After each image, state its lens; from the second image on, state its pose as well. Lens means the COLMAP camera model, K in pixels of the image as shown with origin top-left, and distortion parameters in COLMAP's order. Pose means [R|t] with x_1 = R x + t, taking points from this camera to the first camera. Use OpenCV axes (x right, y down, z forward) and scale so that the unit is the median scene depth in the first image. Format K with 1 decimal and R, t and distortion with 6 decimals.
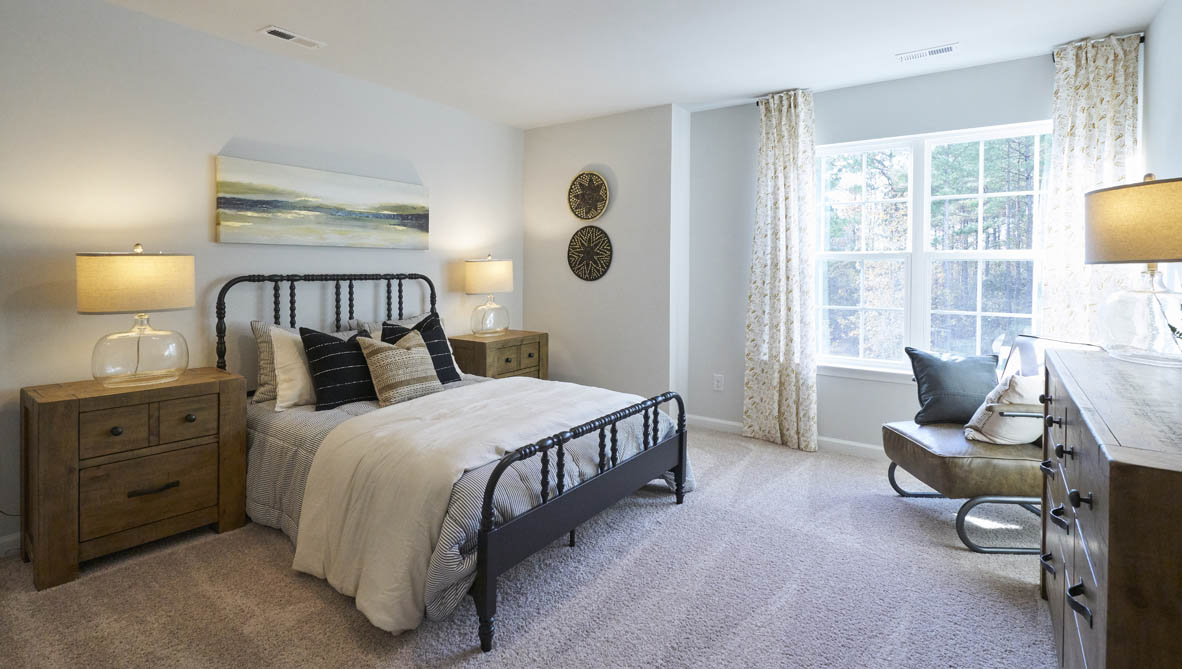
lens RADIAL K [[528.4, 0, 590.3], [0, 528.4, 283.6], [0, 0, 1]] dist [-0.000564, -0.000077]
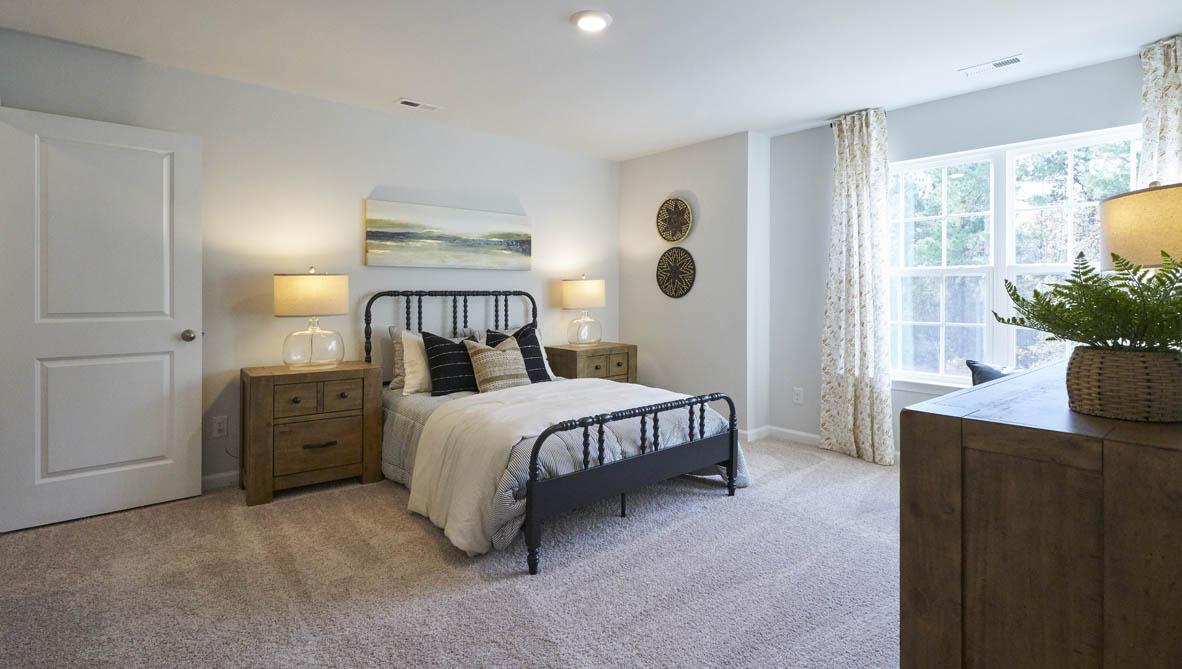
lens RADIAL K [[510.9, 0, 594.4], [0, 510.9, 299.2], [0, 0, 1]] dist [-0.000739, -0.000154]
pose [[0.975379, -0.000234, -0.220537, 0.123761], [-0.002331, 0.999933, -0.011370, 0.017917], [0.220524, 0.011604, 0.975312, -0.108034]]
